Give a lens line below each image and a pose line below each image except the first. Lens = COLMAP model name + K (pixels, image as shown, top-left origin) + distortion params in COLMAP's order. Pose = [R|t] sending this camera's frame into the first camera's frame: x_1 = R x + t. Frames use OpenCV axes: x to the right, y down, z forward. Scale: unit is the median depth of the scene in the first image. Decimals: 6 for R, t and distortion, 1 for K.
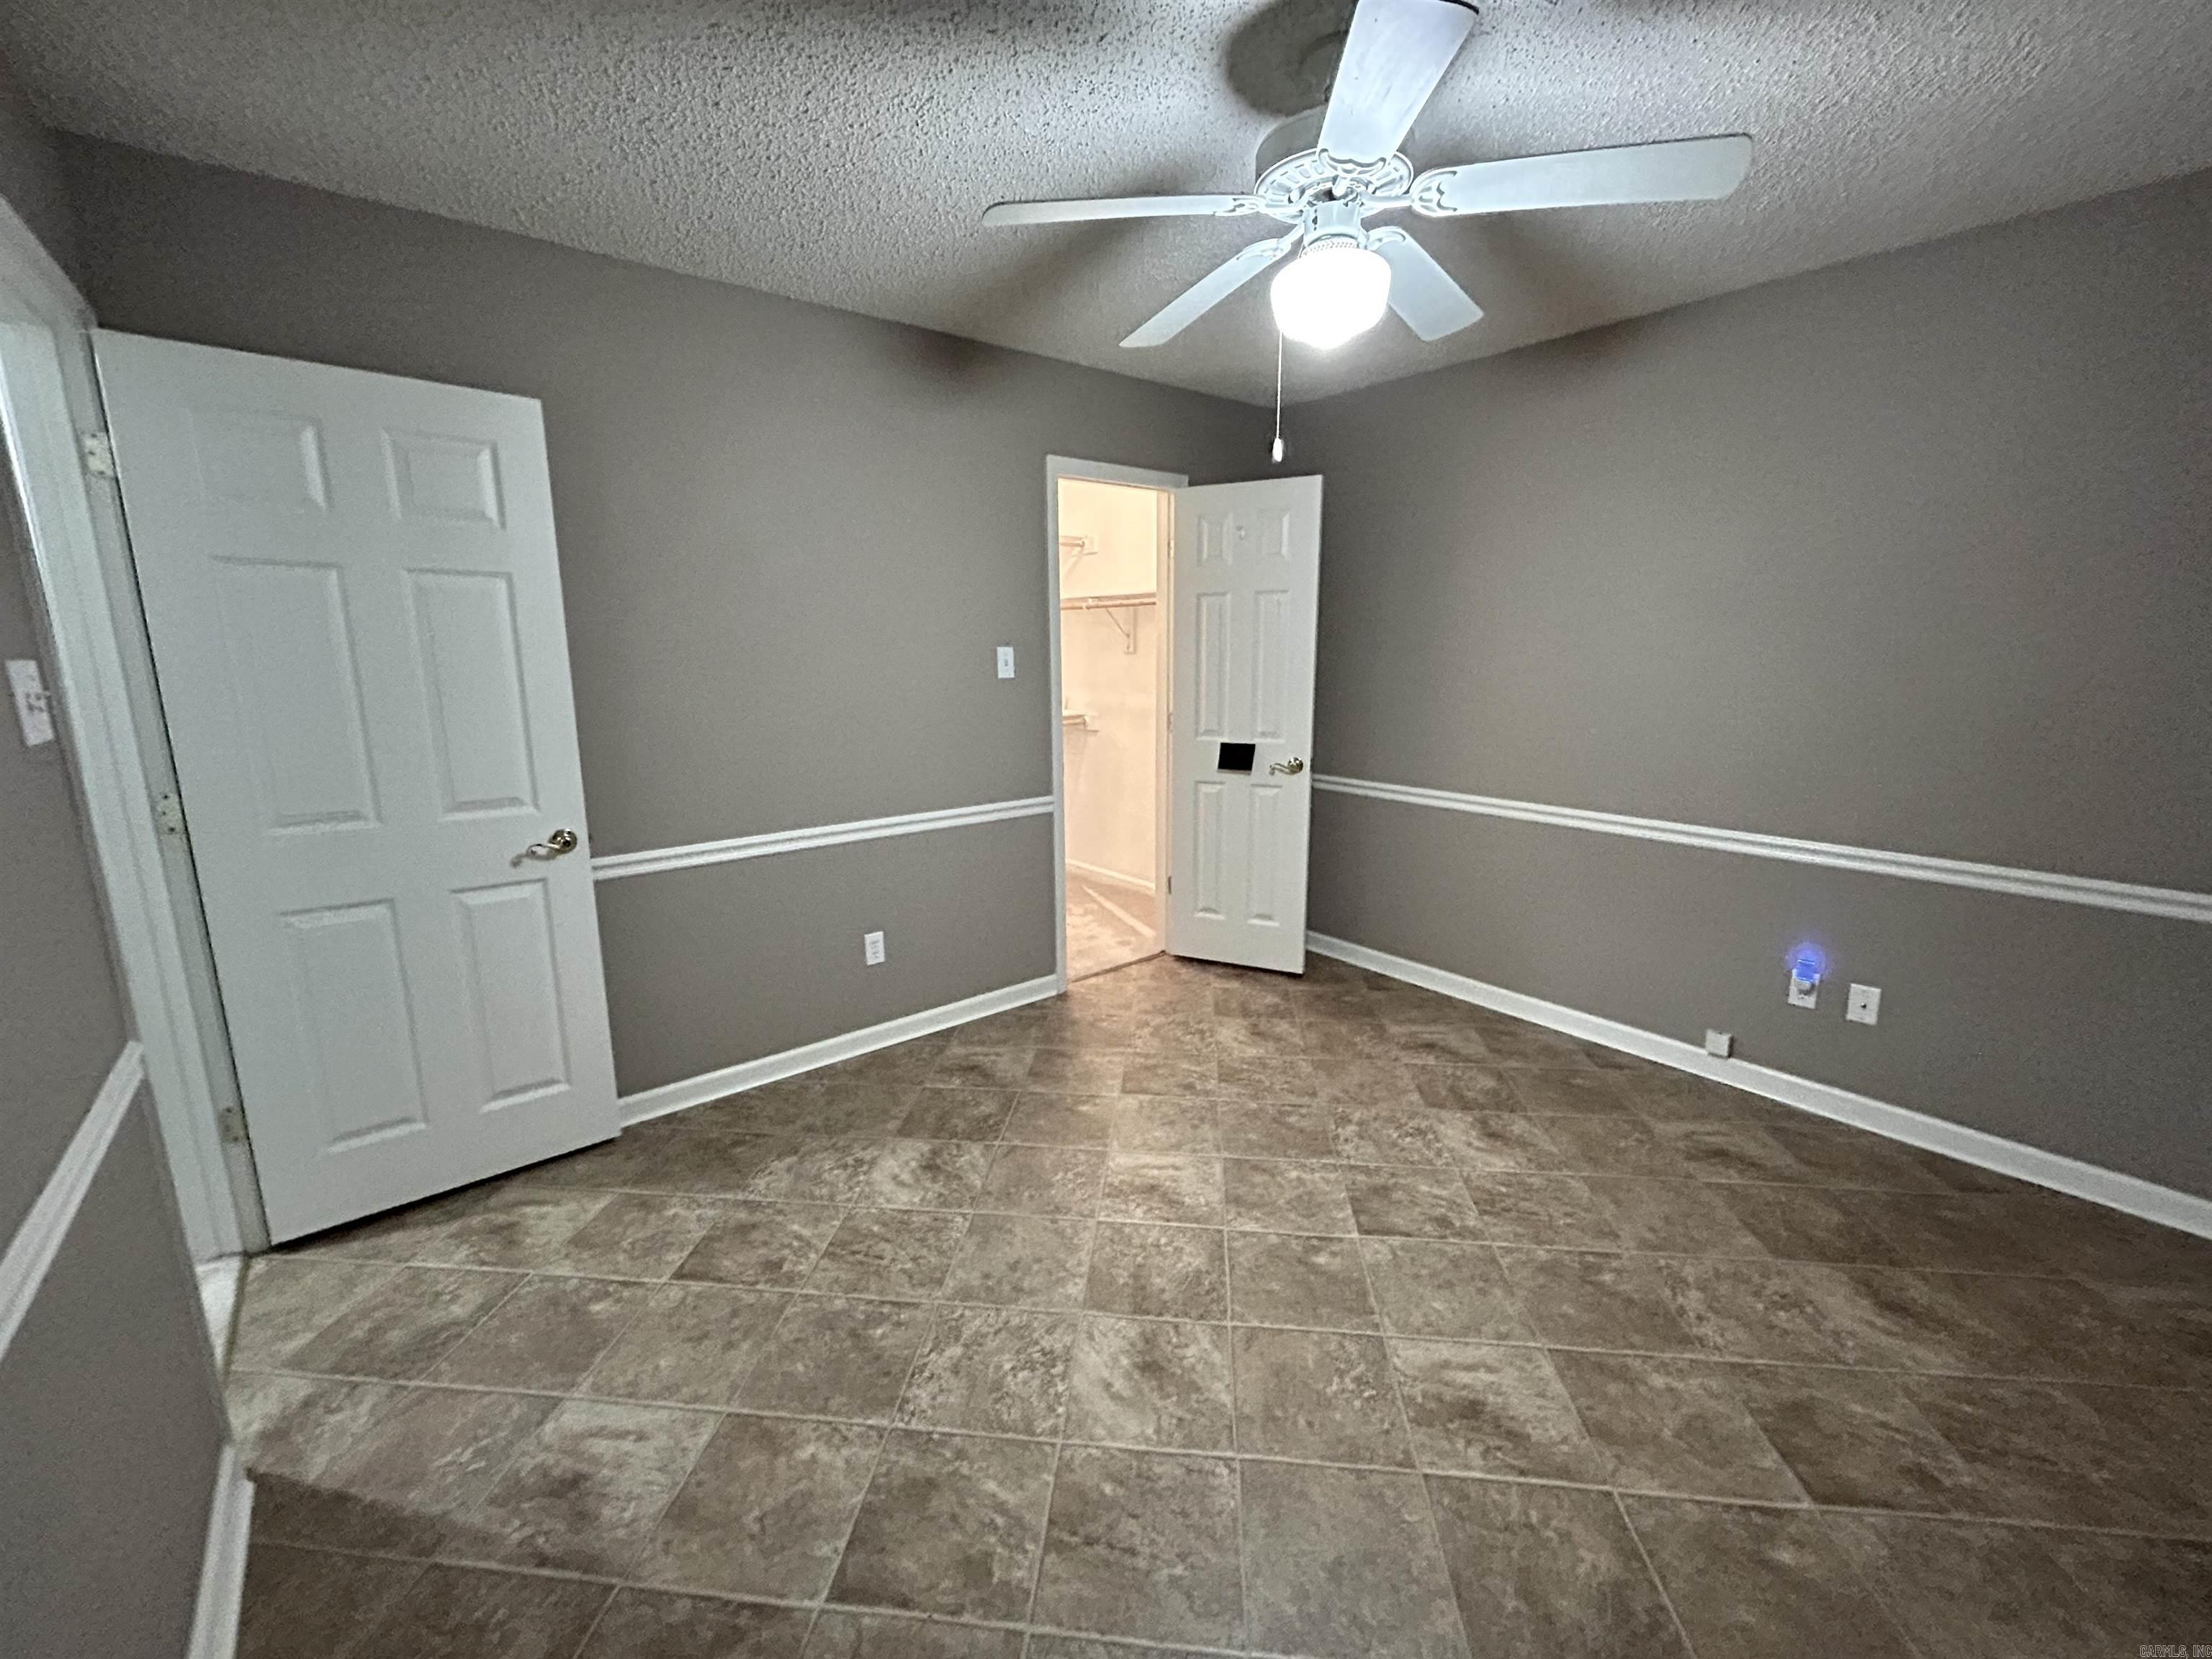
lens RADIAL K [[896.3, 0, 1106.7], [0, 896.3, 827.8], [0, 0, 1]] dist [-0.001205, 0.000585]
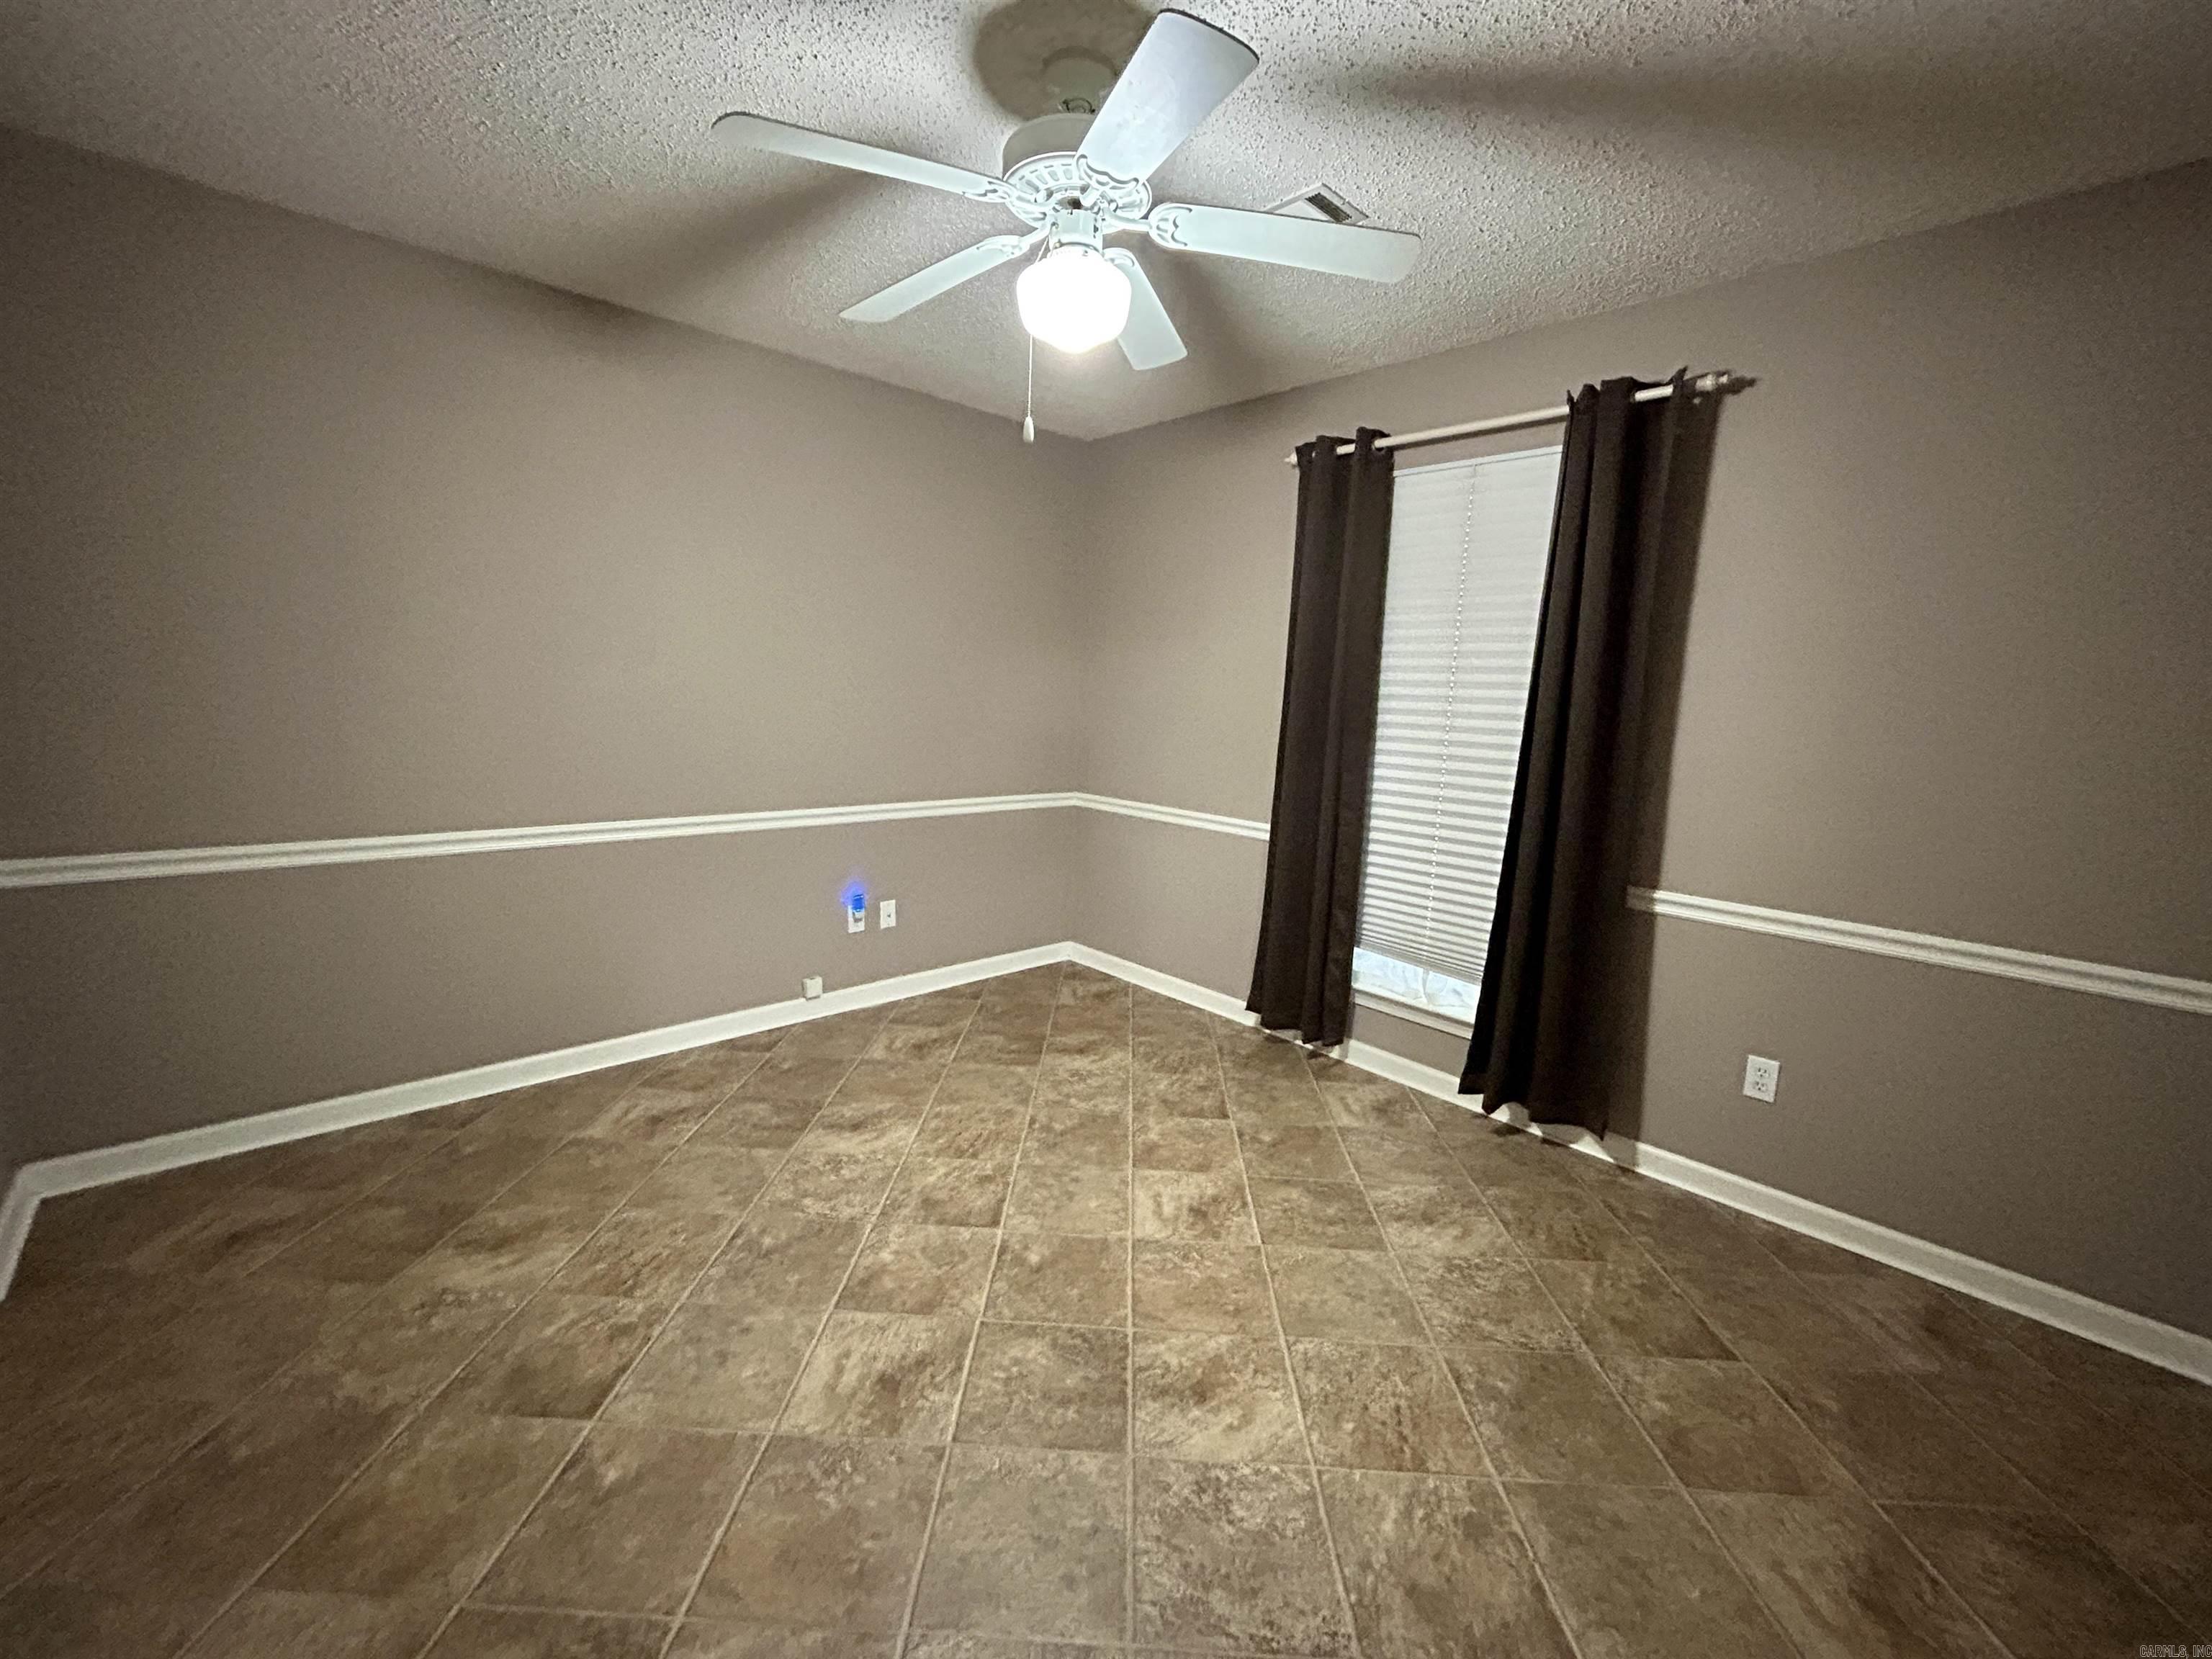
lens RADIAL K [[896.3, 0, 1006.9], [0, 896.3, 747.1], [0, 0, 1]] dist [-0.001205, 0.000585]
pose [[-0.016872, -0.065528, 0.997708, -0.768881], [0.164489, 0.984073, 0.067414, -0.185627], [-0.986235, 0.165249, -0.005825, 0.929000]]
